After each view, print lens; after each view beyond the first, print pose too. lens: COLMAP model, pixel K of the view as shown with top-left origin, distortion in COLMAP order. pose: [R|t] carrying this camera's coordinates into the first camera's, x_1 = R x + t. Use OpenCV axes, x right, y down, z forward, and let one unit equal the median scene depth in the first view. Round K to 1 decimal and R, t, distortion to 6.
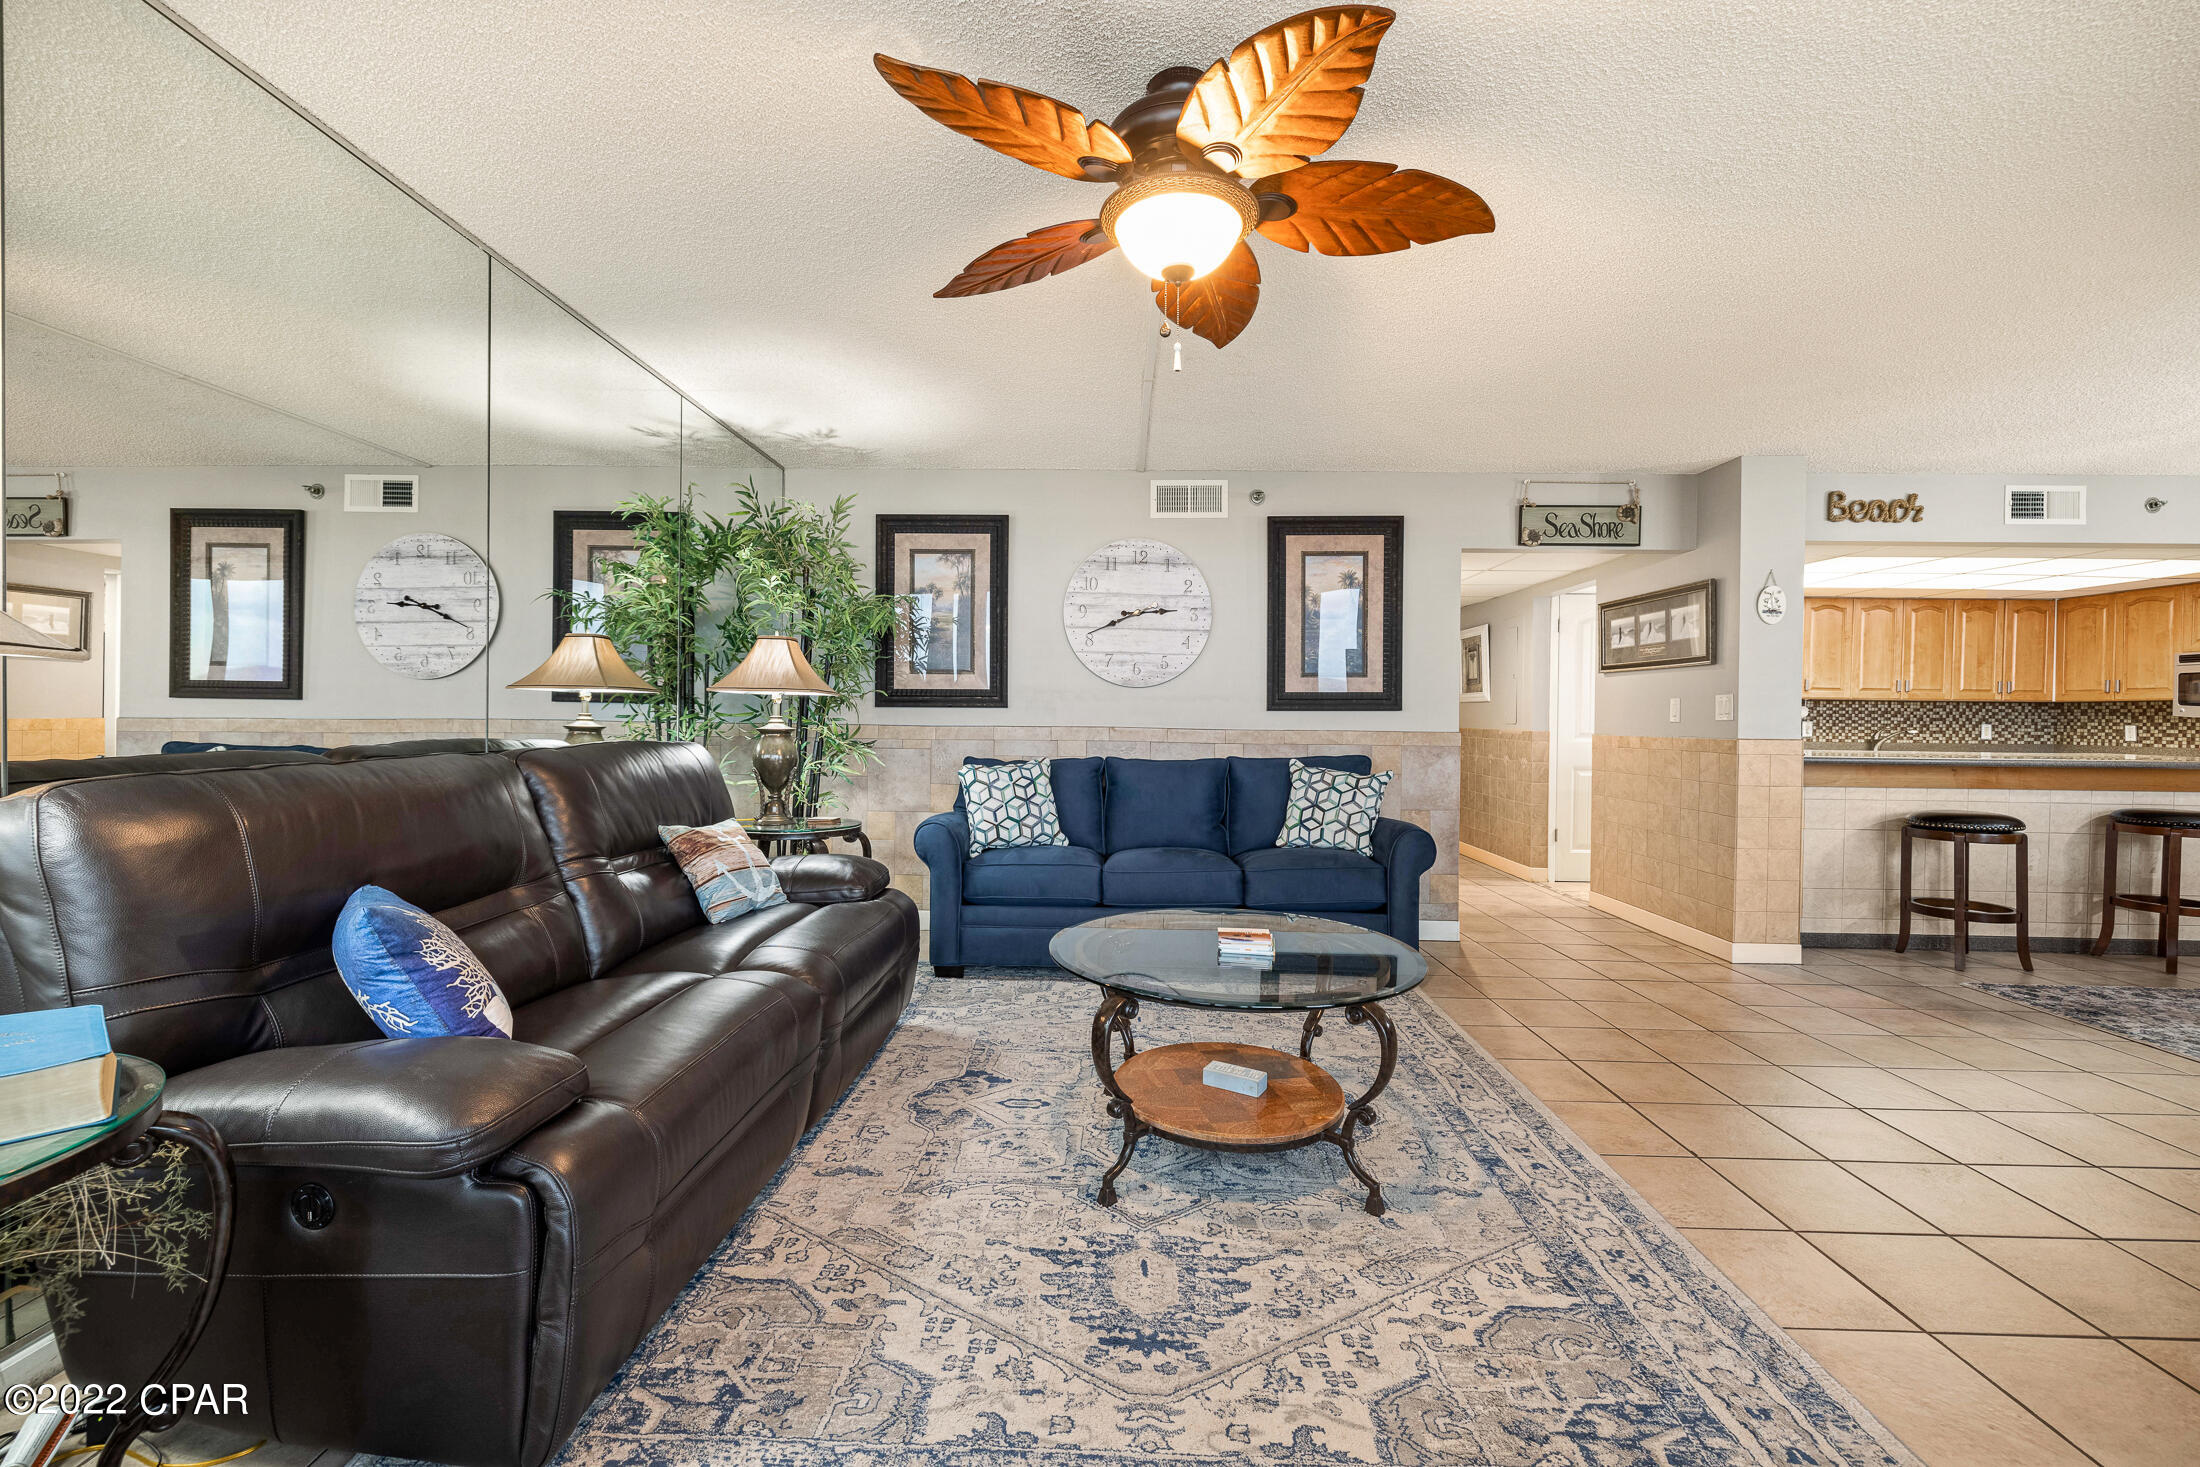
lens RADIAL K [[918.1, 0, 1100.0], [0, 918.1, 733.5], [0, 0, 1]] dist [0.002315, 0.000121]
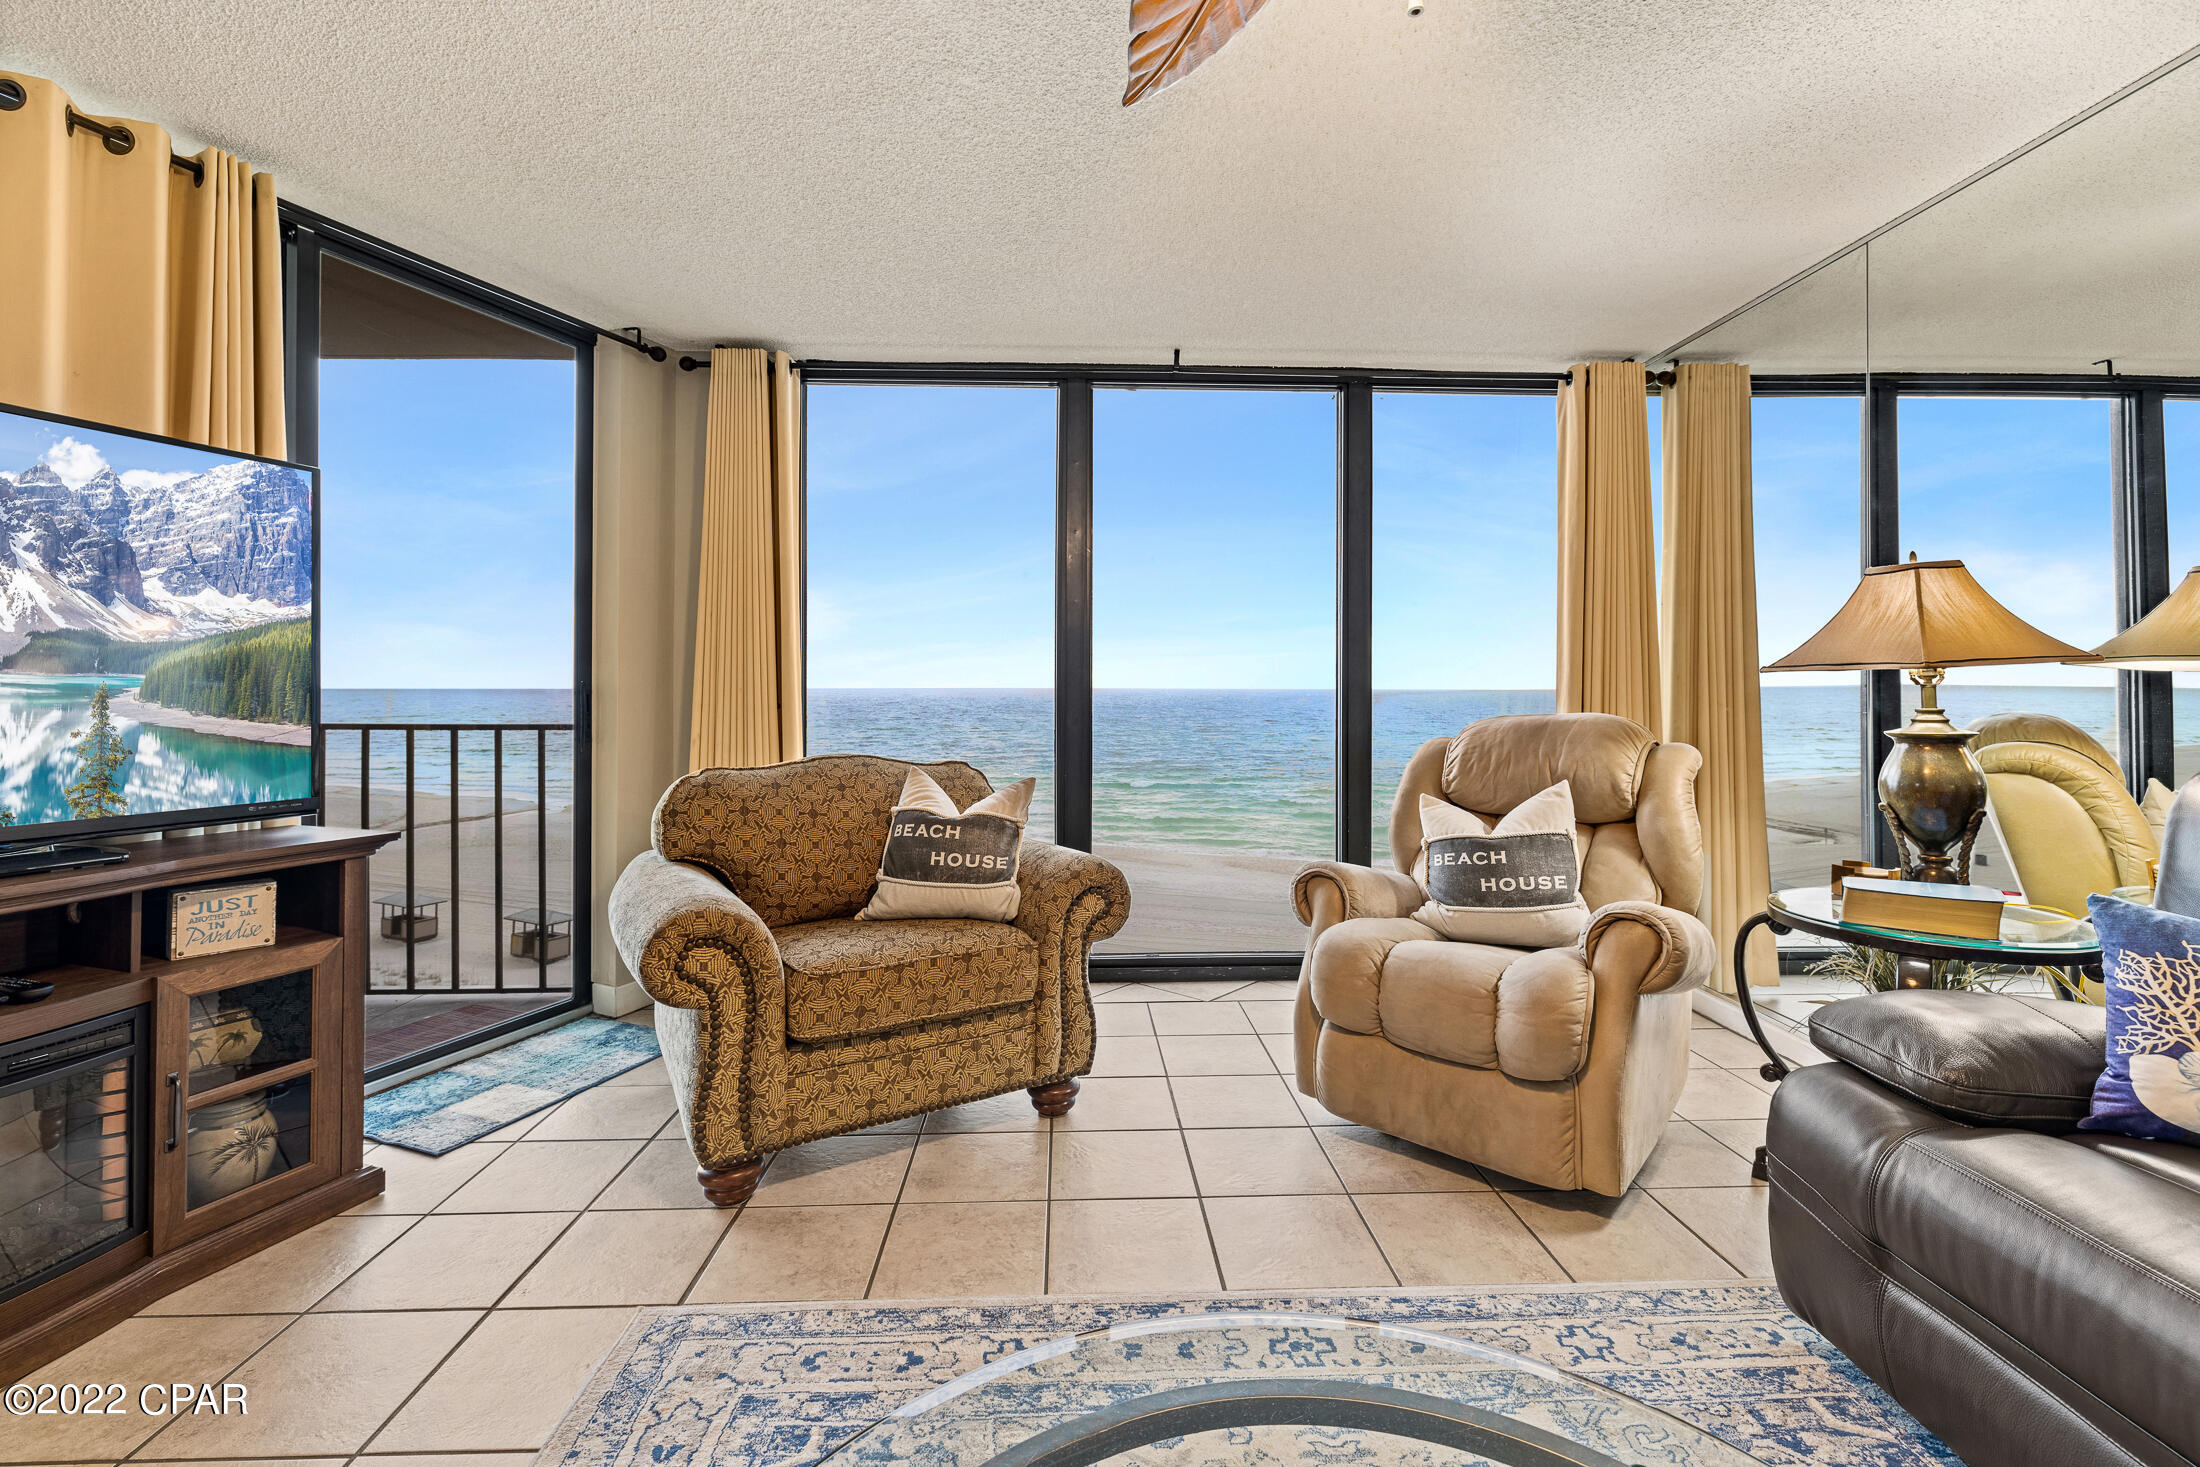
lens RADIAL K [[940.1, 0, 1102.3], [0, 940.1, 675.8], [0, 0, 1]] dist [-0.001618, 0.000295]
pose [[-0.998059, -0.014659, -0.060517, 0.111912], [-0.014937, 0.999880, 0.004145, -0.012510], [0.060449, 0.005041, -0.998159, 0.604668]]
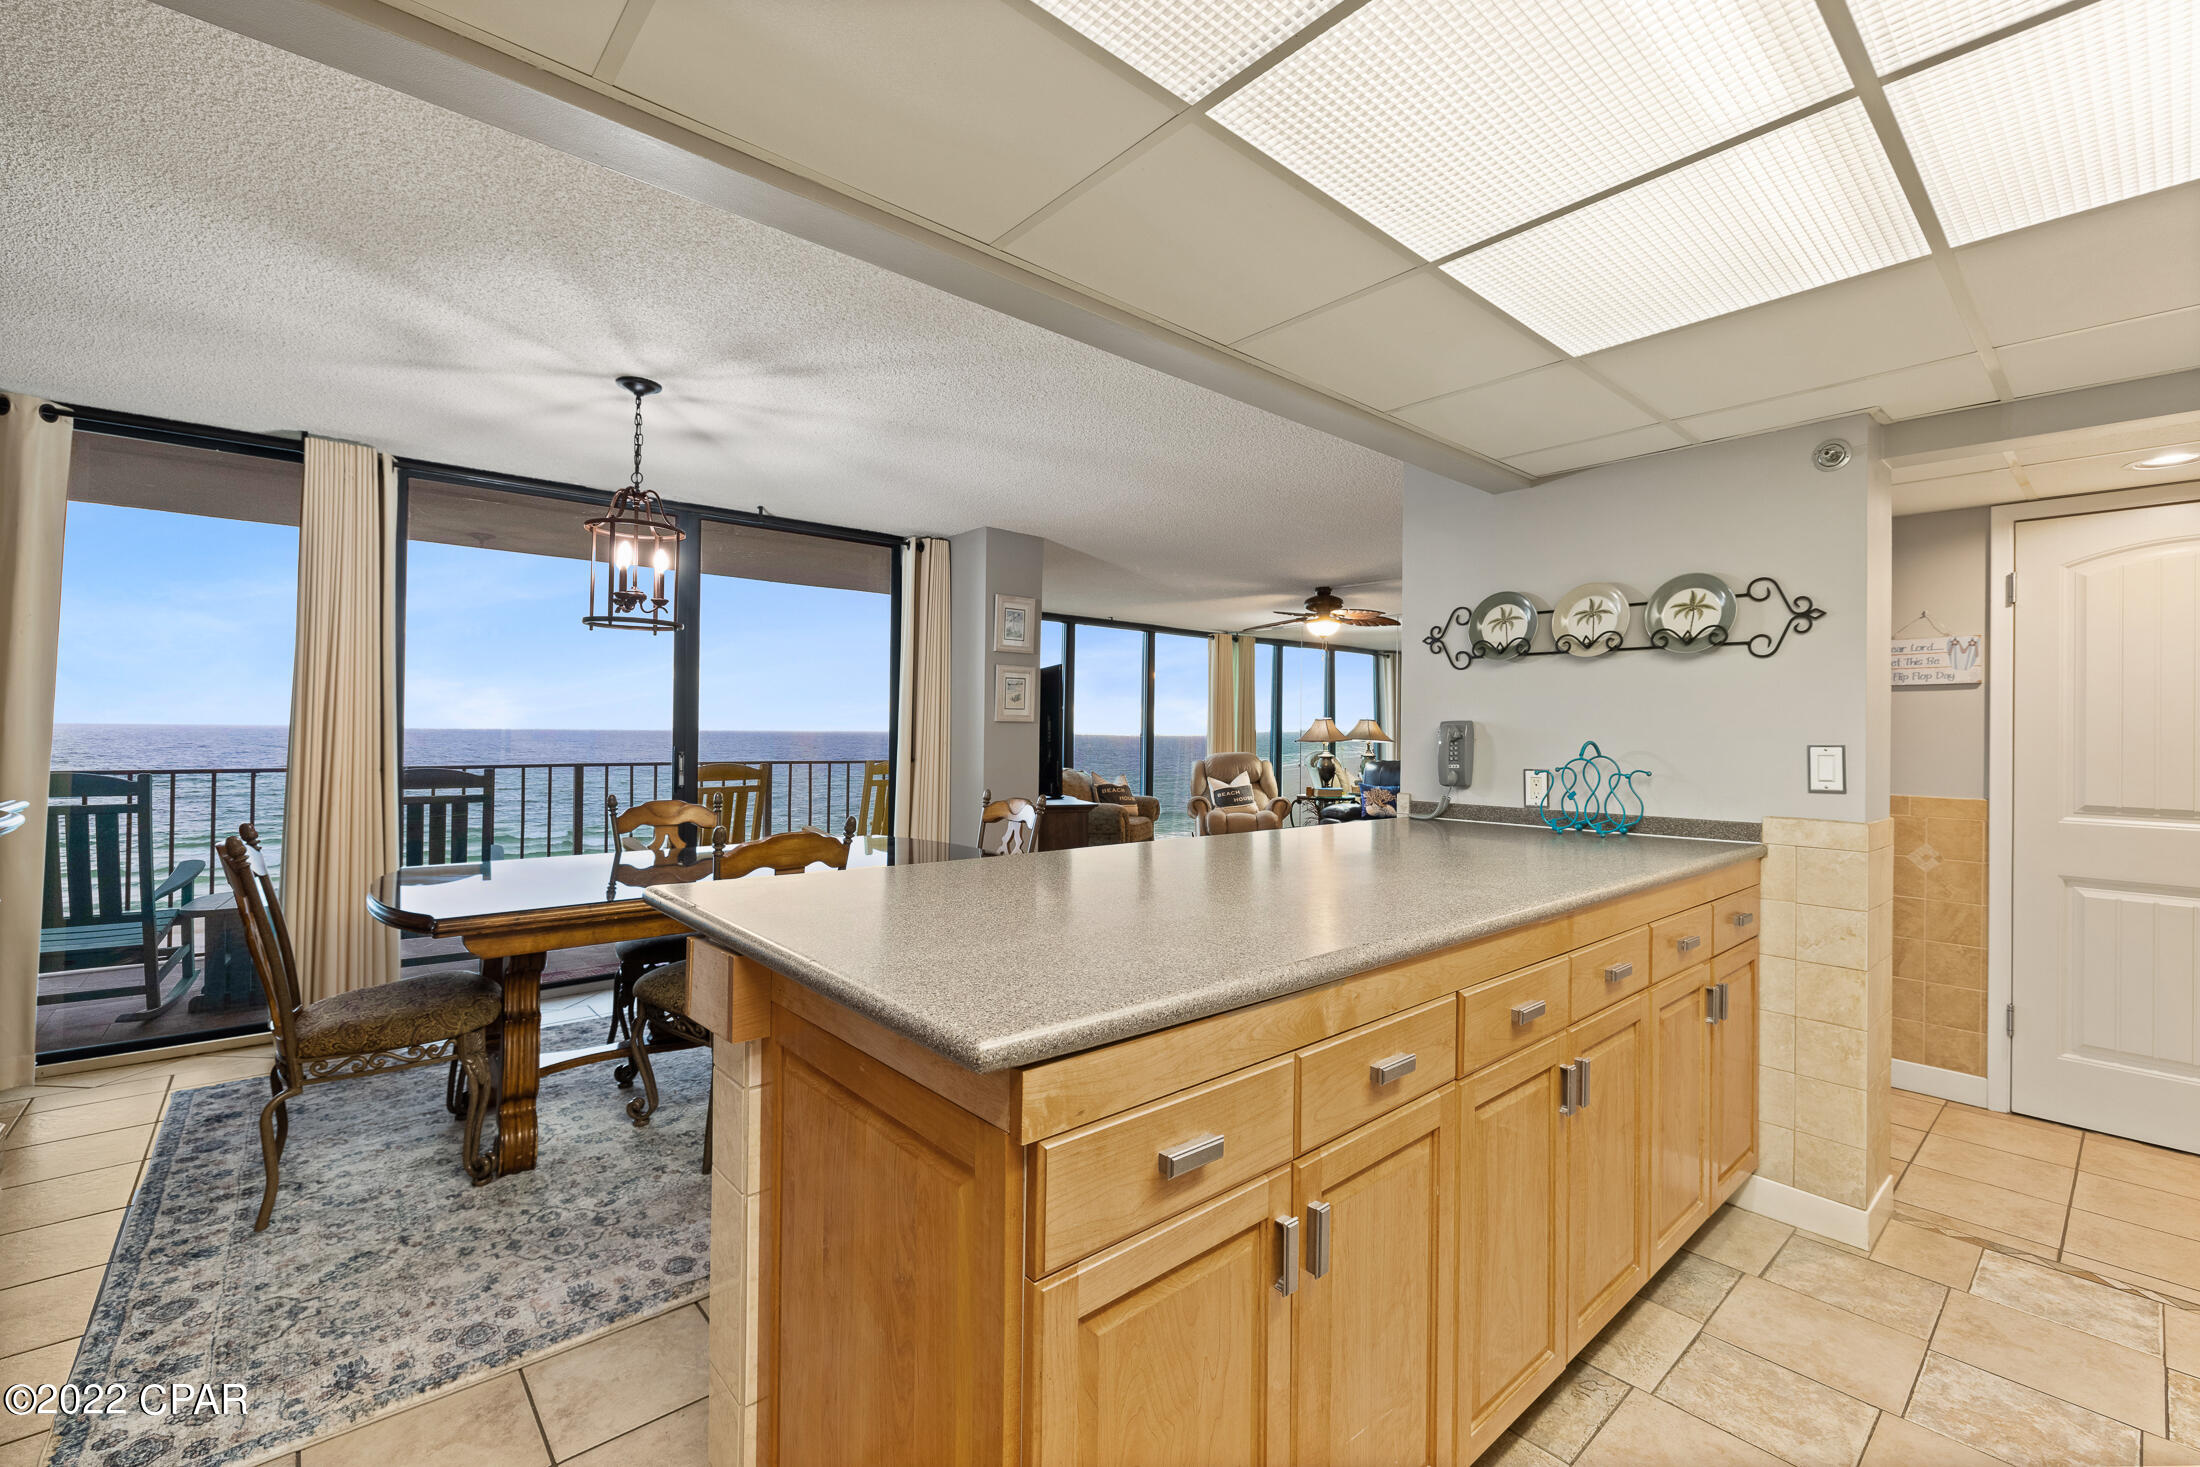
lens RADIAL K [[931.6, 0, 1097.7], [0, 931.6, 730.6], [0, 0, 1]] dist [0.000273, -0.000525]
pose [[-0.738534, -0.021197, -0.673883, 1.365245], [-0.033436, 0.999427, 0.005207, -0.037233], [0.673386, 0.026378, -0.738820, 1.307483]]
